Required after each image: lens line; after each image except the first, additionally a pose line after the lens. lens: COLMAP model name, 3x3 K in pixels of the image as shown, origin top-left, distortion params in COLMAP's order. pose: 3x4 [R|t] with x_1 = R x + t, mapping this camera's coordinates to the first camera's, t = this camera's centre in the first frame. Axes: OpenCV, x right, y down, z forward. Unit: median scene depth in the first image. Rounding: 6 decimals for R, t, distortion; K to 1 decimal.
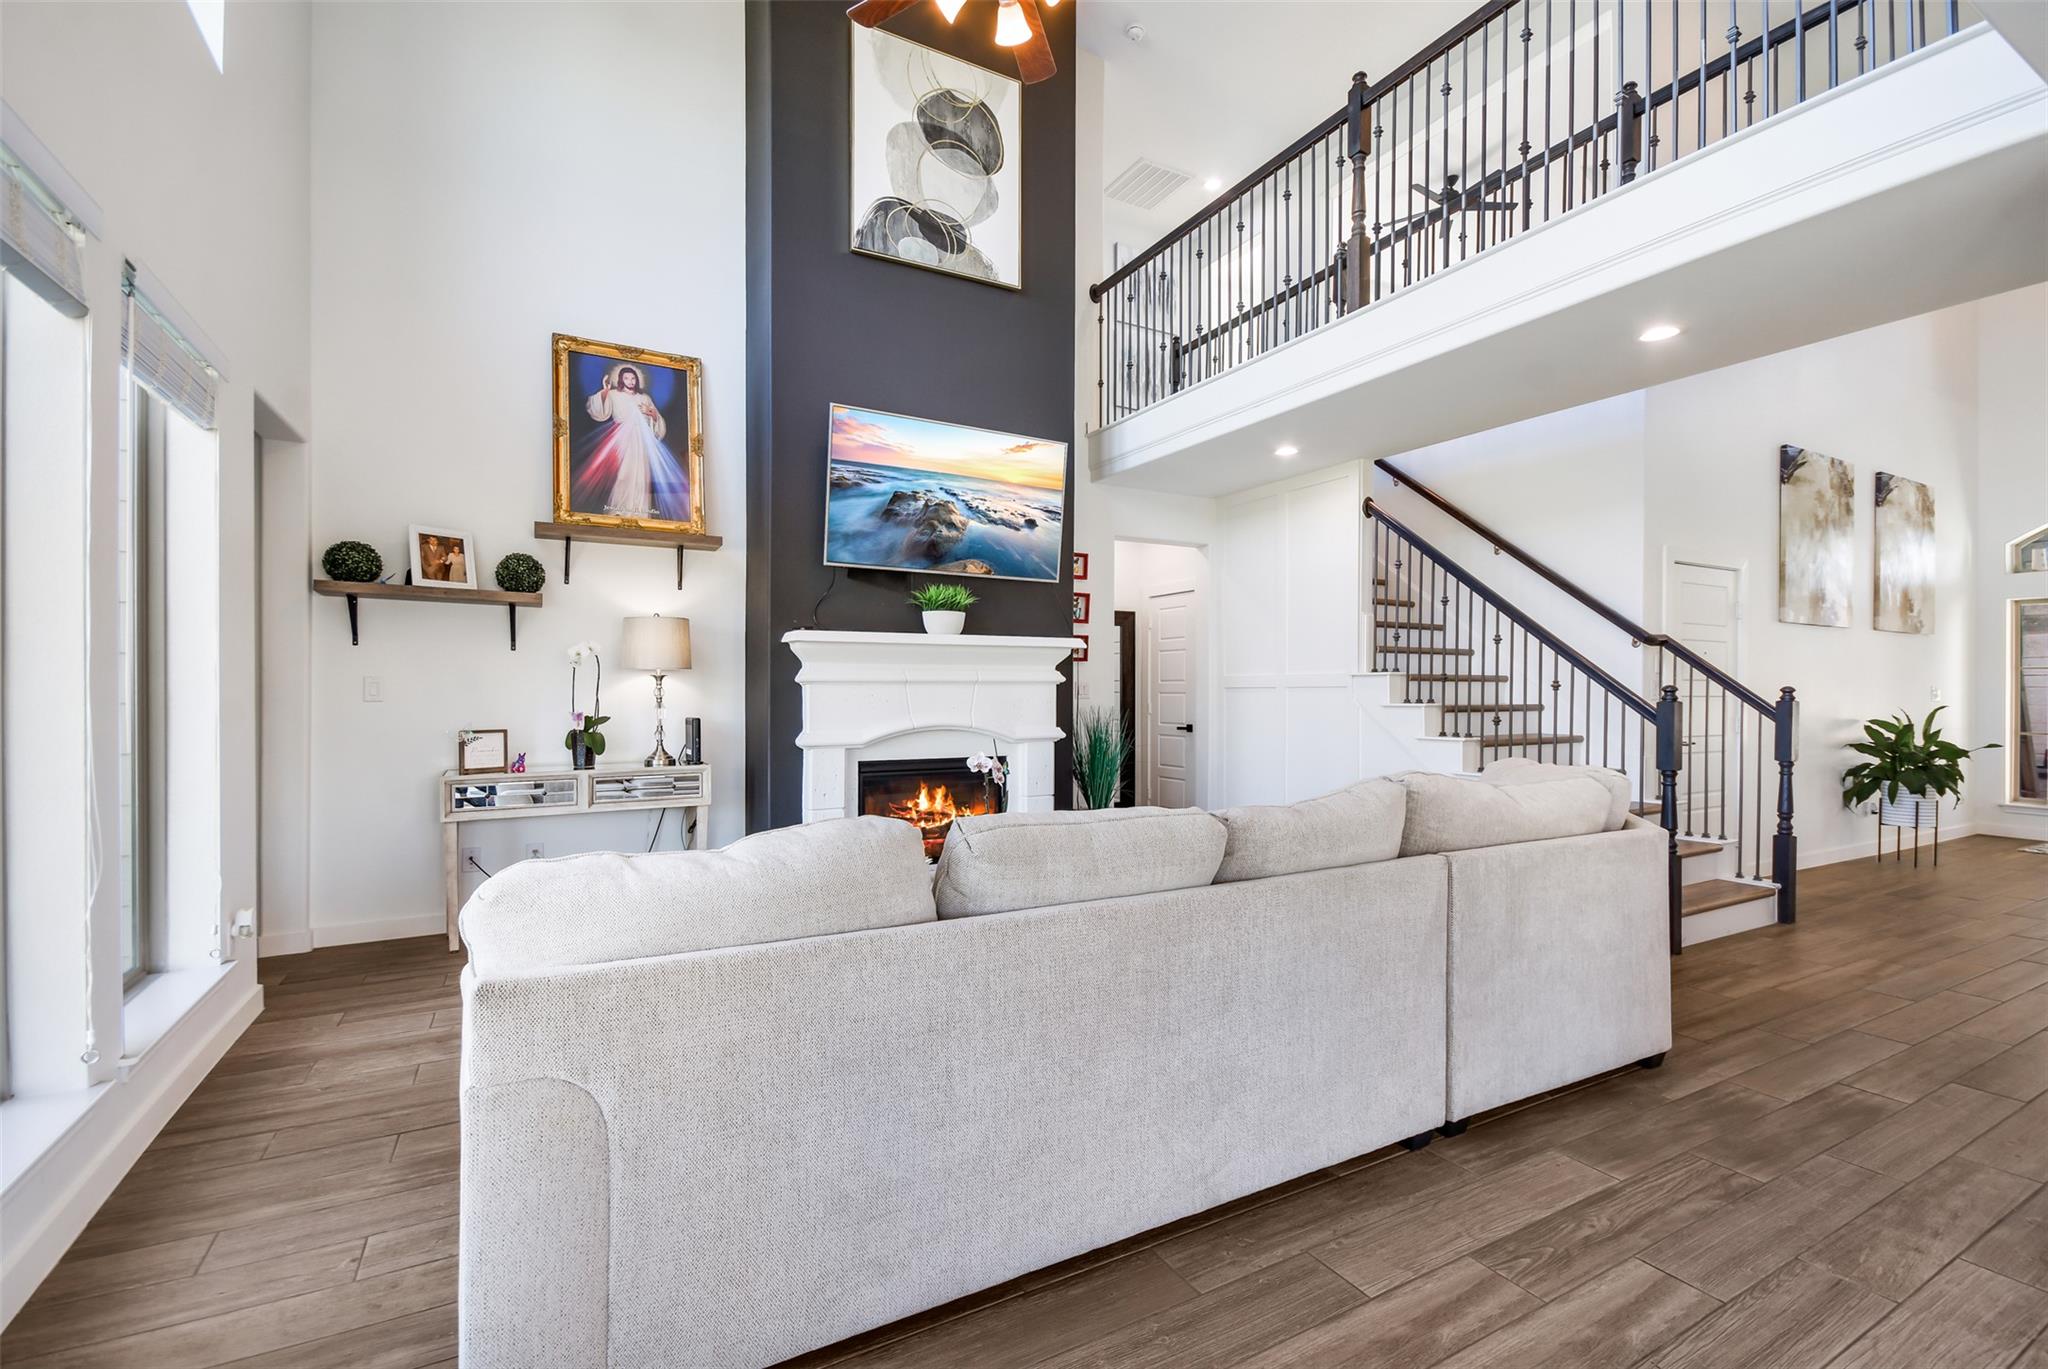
lens RADIAL K [[904.7, 0, 1033.5], [0, 904.7, 695.8], [0, 0, 1]] dist [-0.001134, -0.001373]
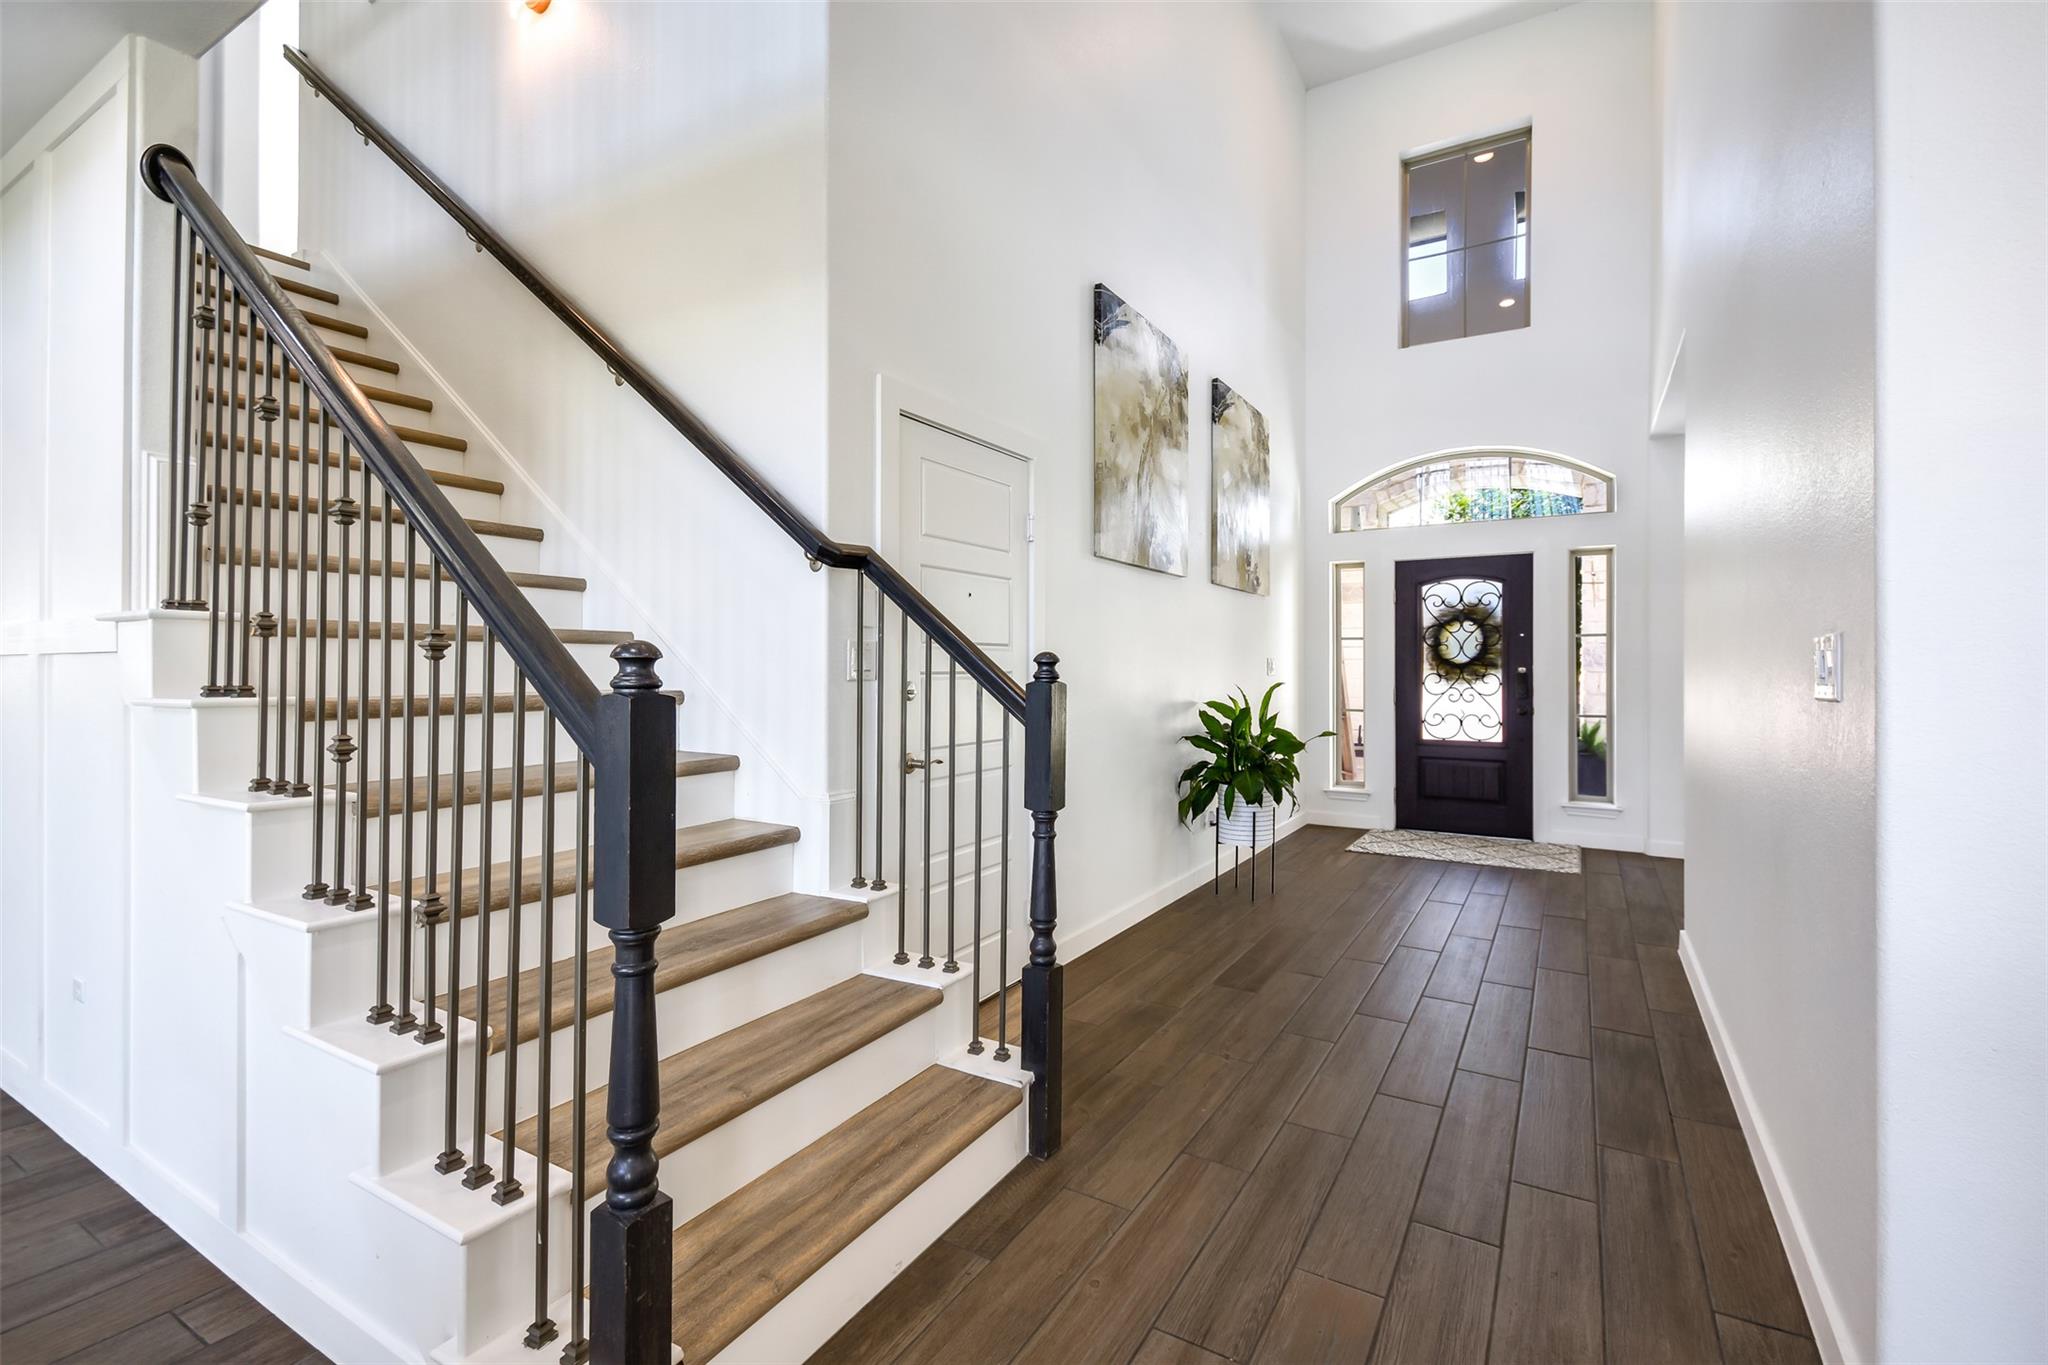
lens RADIAL K [[919.3, 0, 1019.3], [0, 919.3, 663.9], [0, 0, 1]] dist [0.014142, -0.000769]
pose [[0.867343, 0.000115, 0.497711, 0.423901], [0.003707, 0.999971, -0.006692, -0.000629], [-0.497697, 0.007649, 0.867317, 0.427574]]
